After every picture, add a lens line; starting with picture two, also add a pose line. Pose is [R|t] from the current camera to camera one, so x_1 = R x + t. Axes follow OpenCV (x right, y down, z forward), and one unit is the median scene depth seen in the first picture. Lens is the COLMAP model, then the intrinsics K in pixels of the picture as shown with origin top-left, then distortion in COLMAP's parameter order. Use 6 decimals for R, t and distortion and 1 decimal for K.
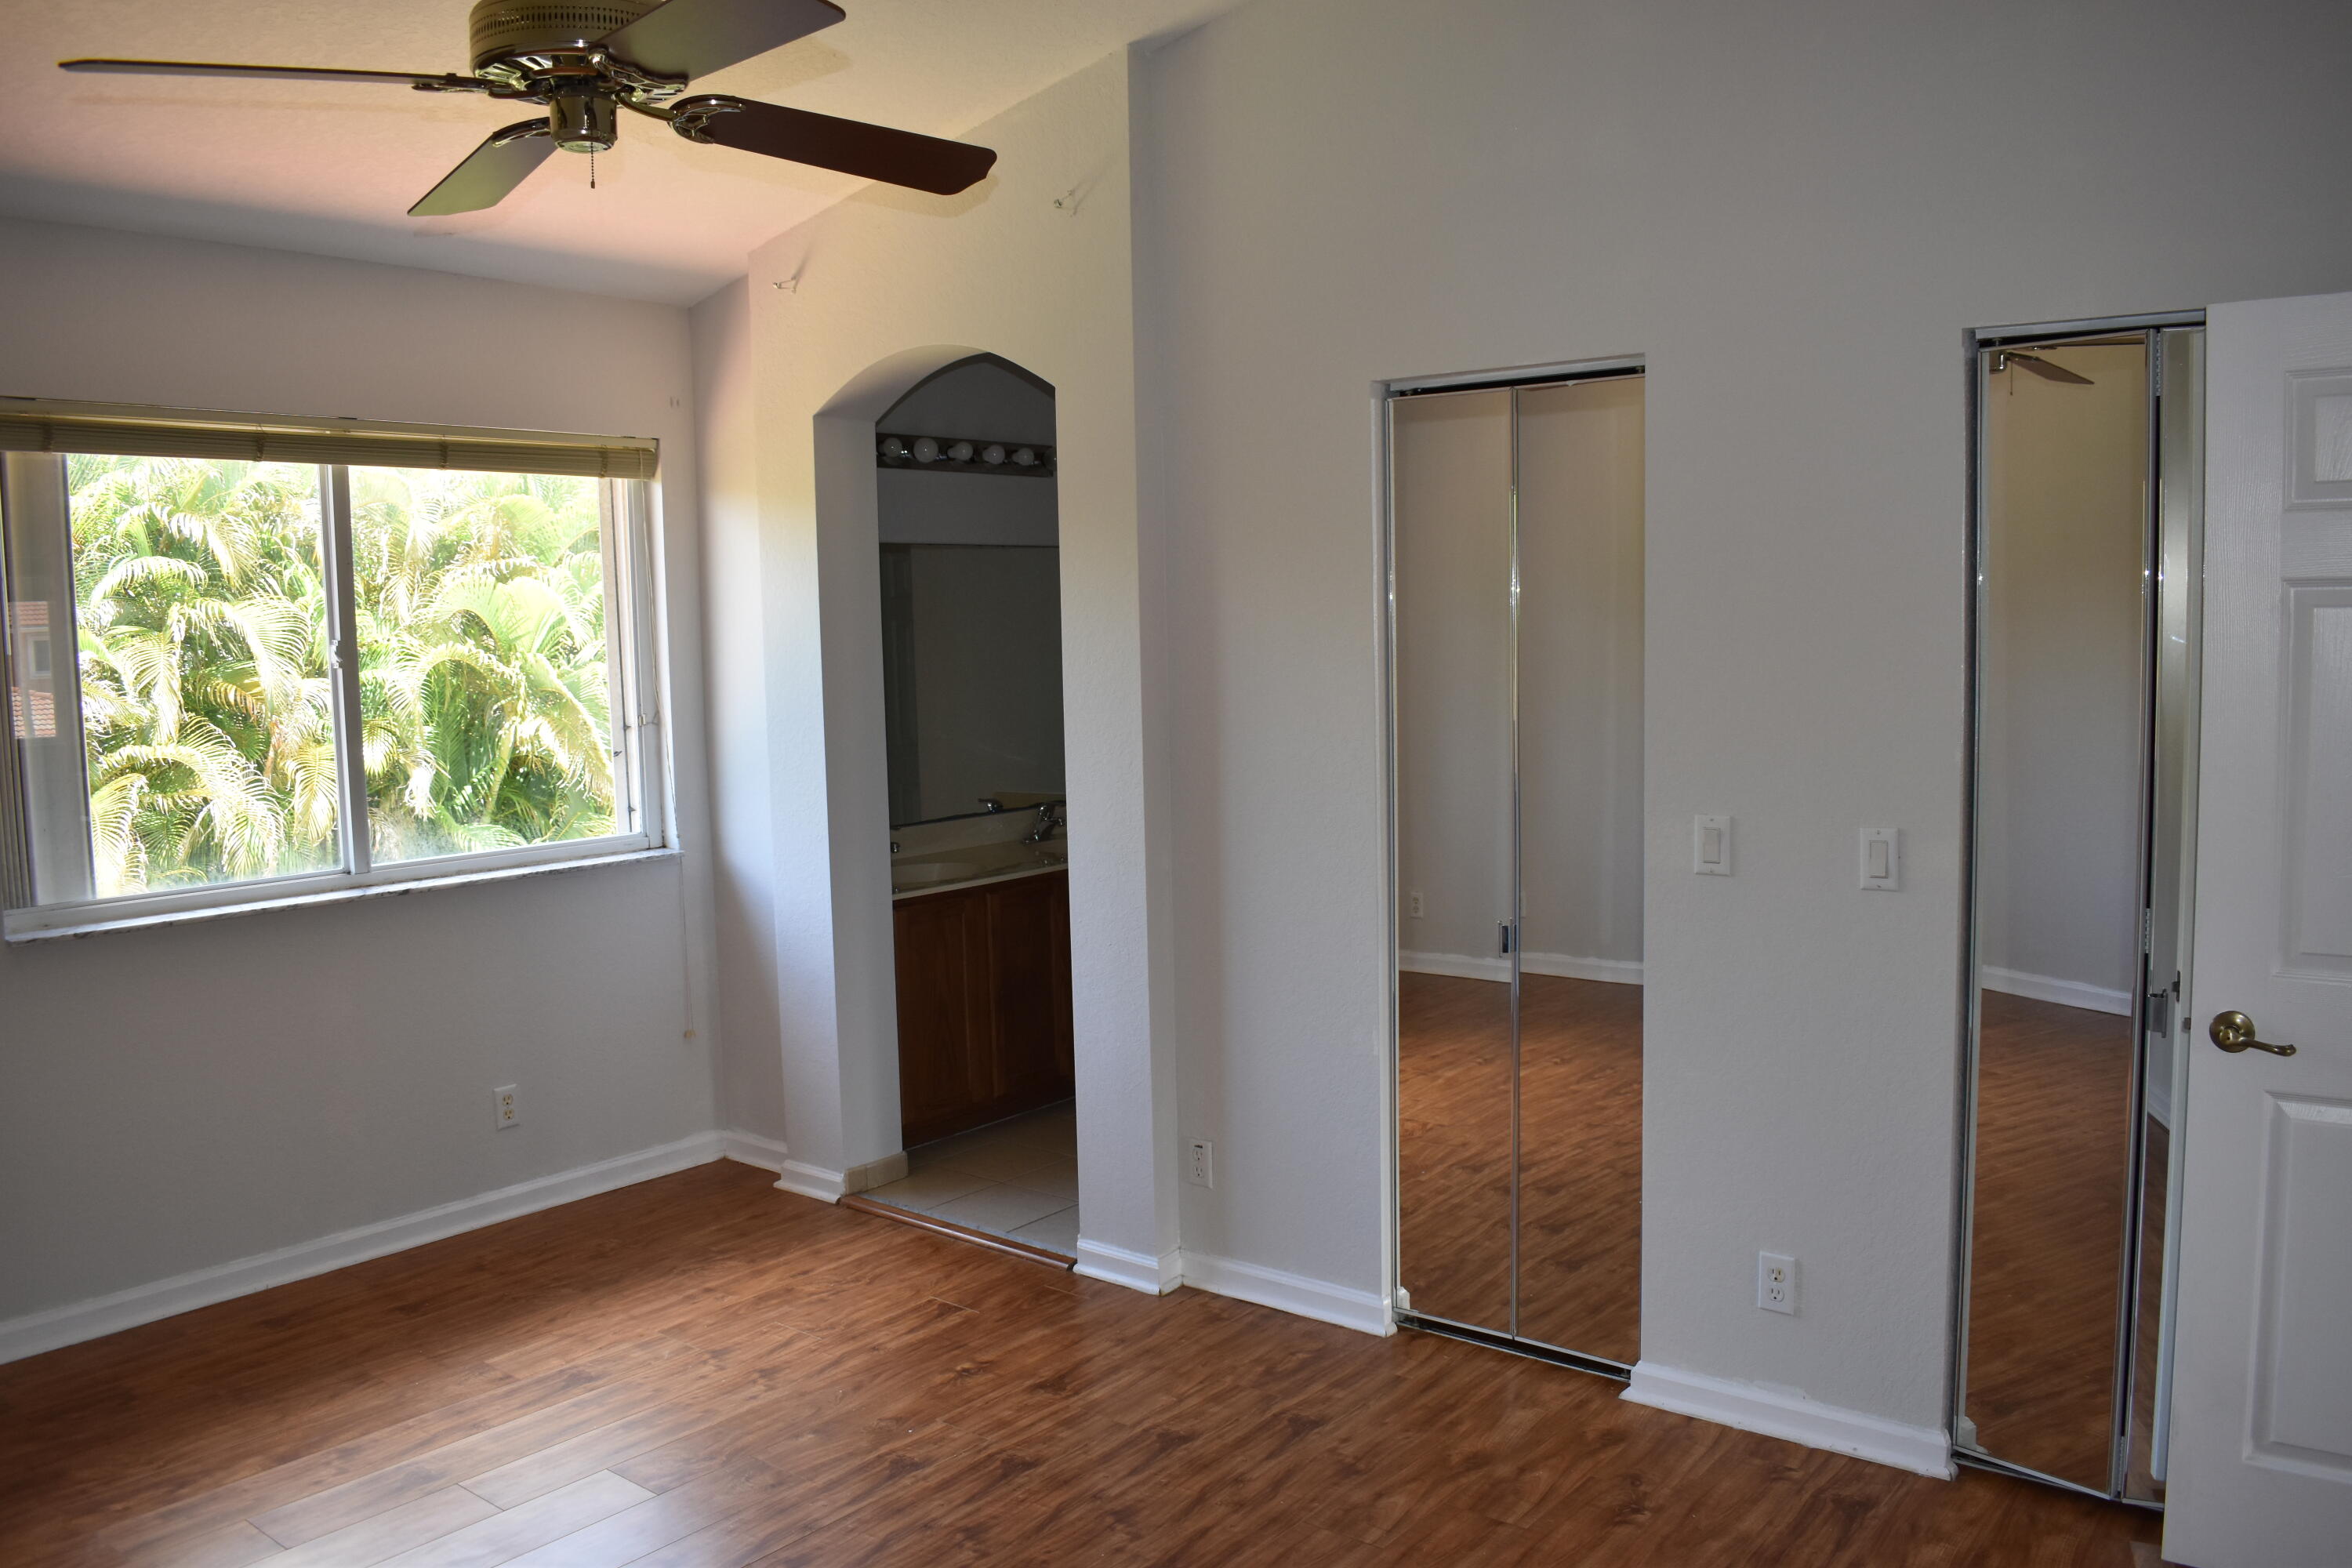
lens RADIAL K [[1835.5, 0, 1193.7], [0, 1835.5, 784.3], [0, 0, 1]] dist [-0.058870, -0.000323]
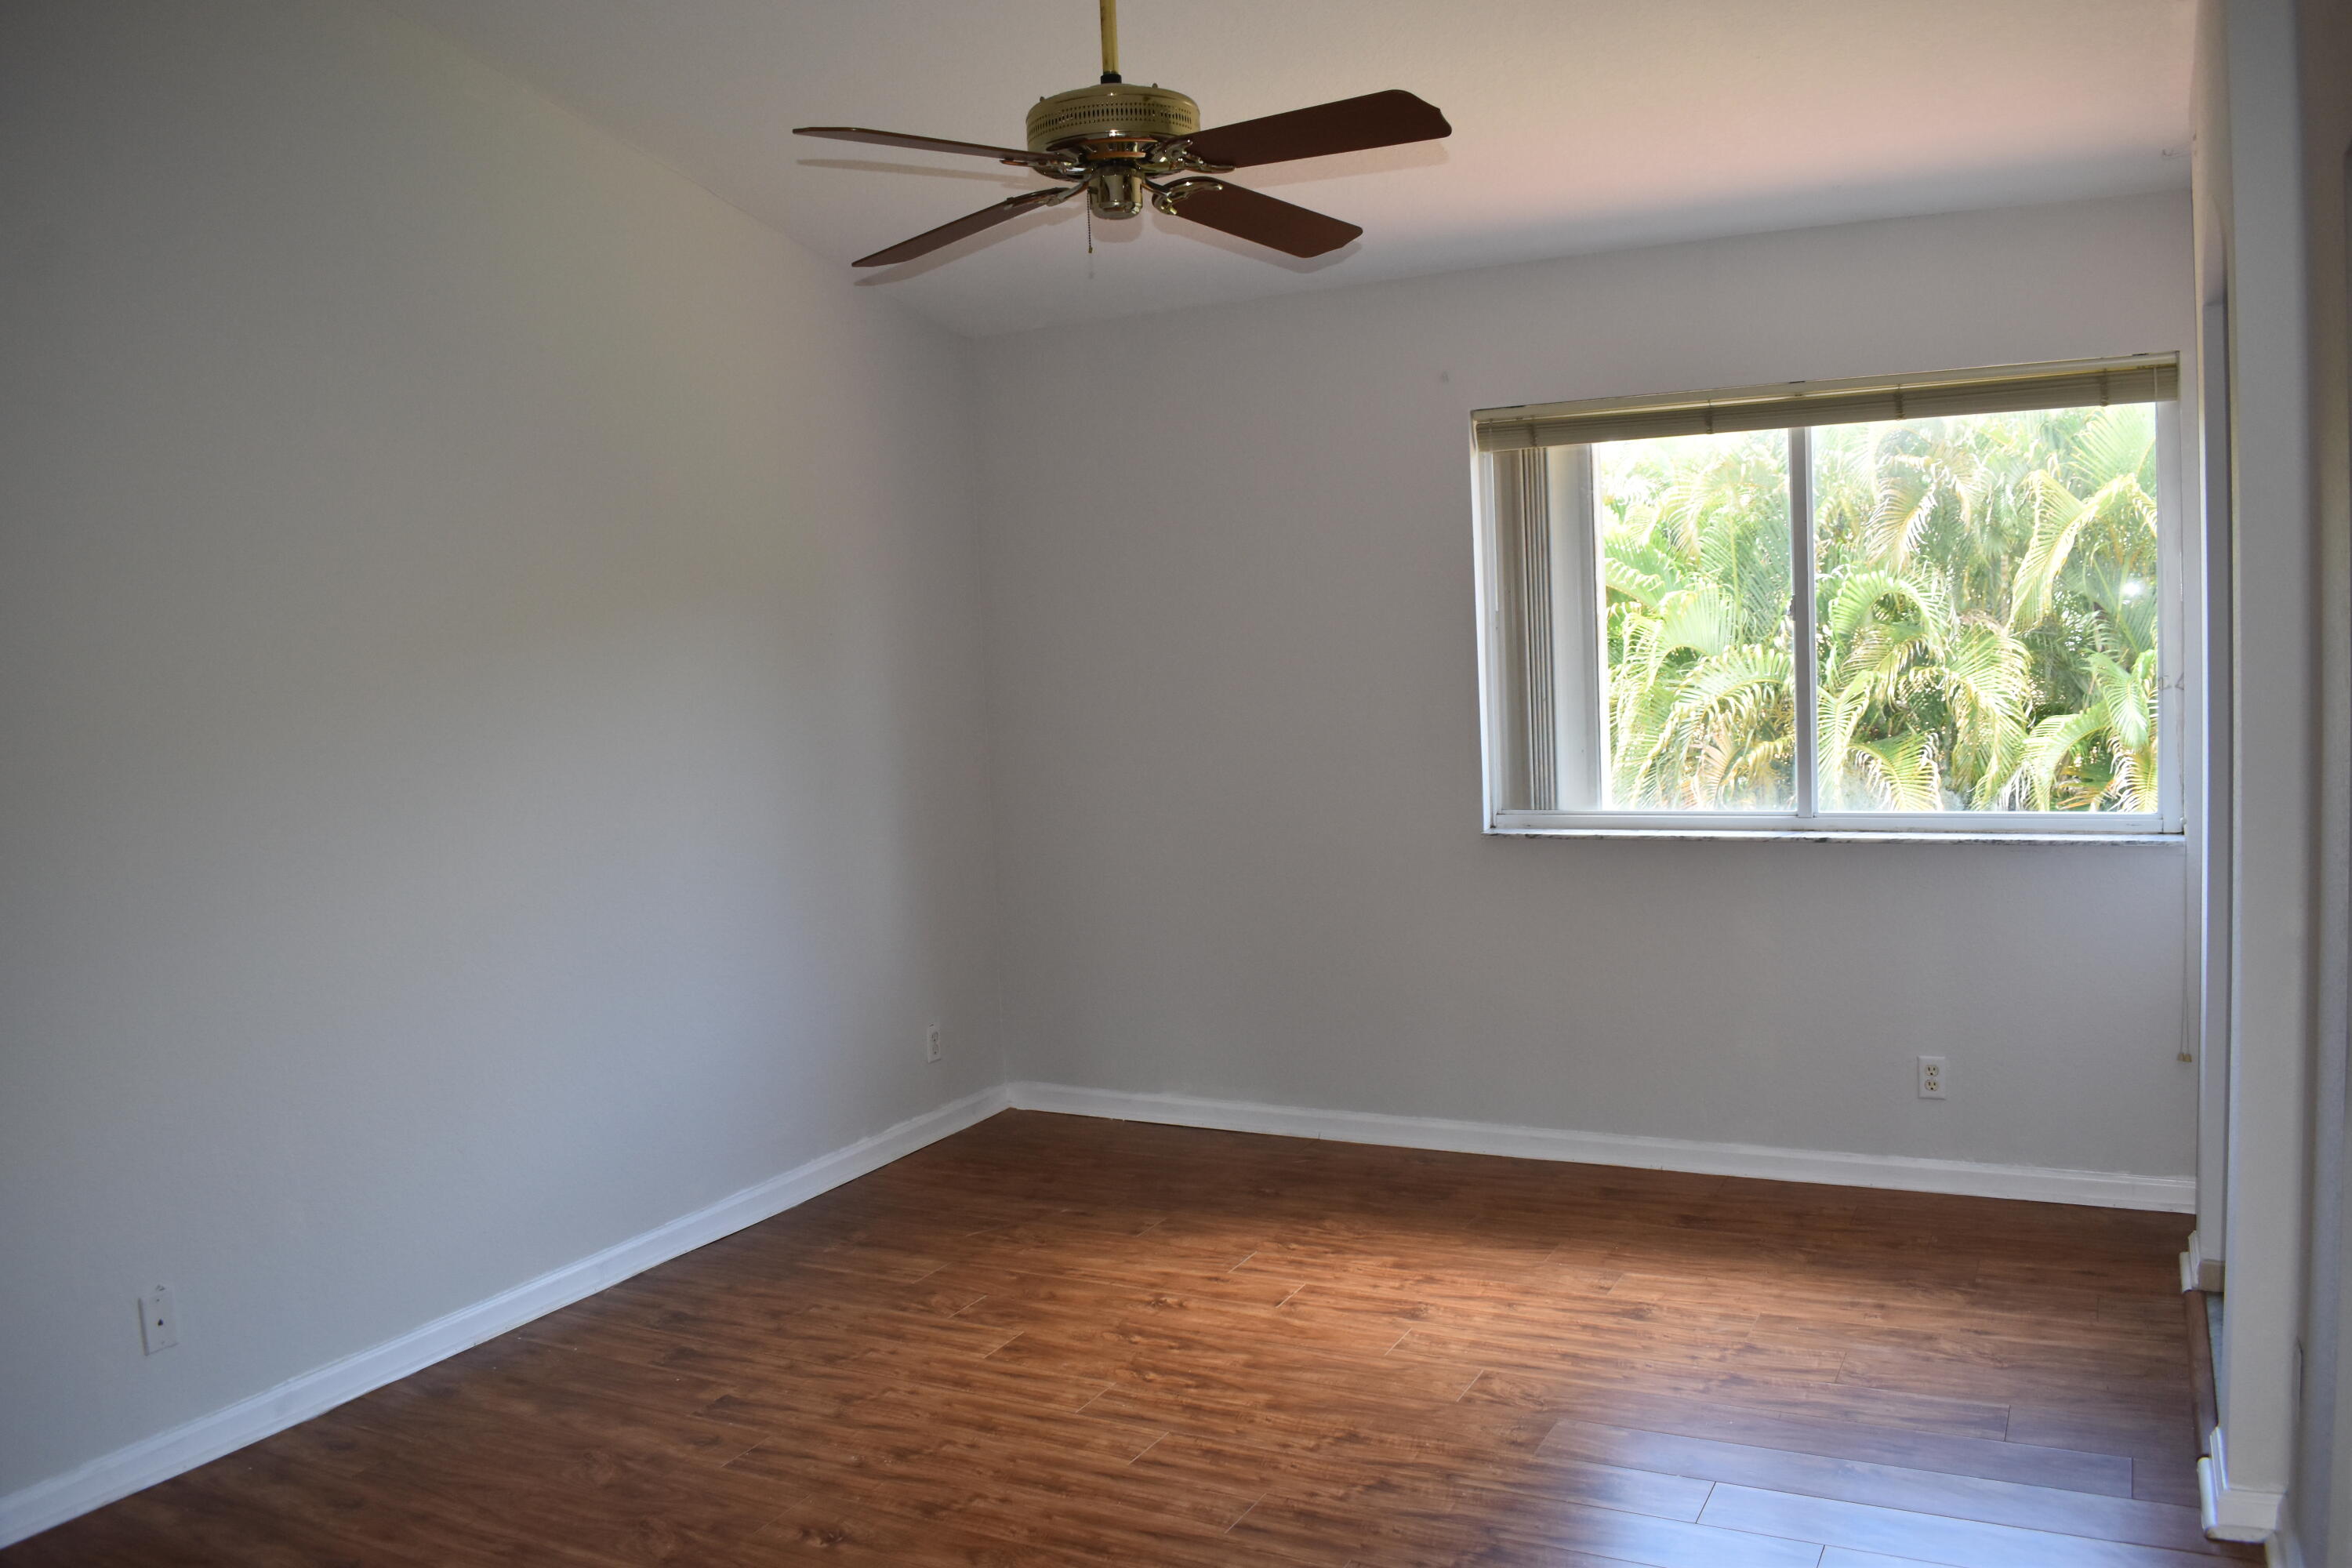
lens RADIAL K [[1835.5, 0, 1193.7], [0, 1835.5, 784.3], [0, 0, 1]] dist [-0.058870, -0.000323]
pose [[0.218613, 0.090211, -0.971633, 0.522869], [-0.053656, 0.995322, 0.080338, -0.038392], [0.974335, 0.034571, 0.222430, 0.453992]]
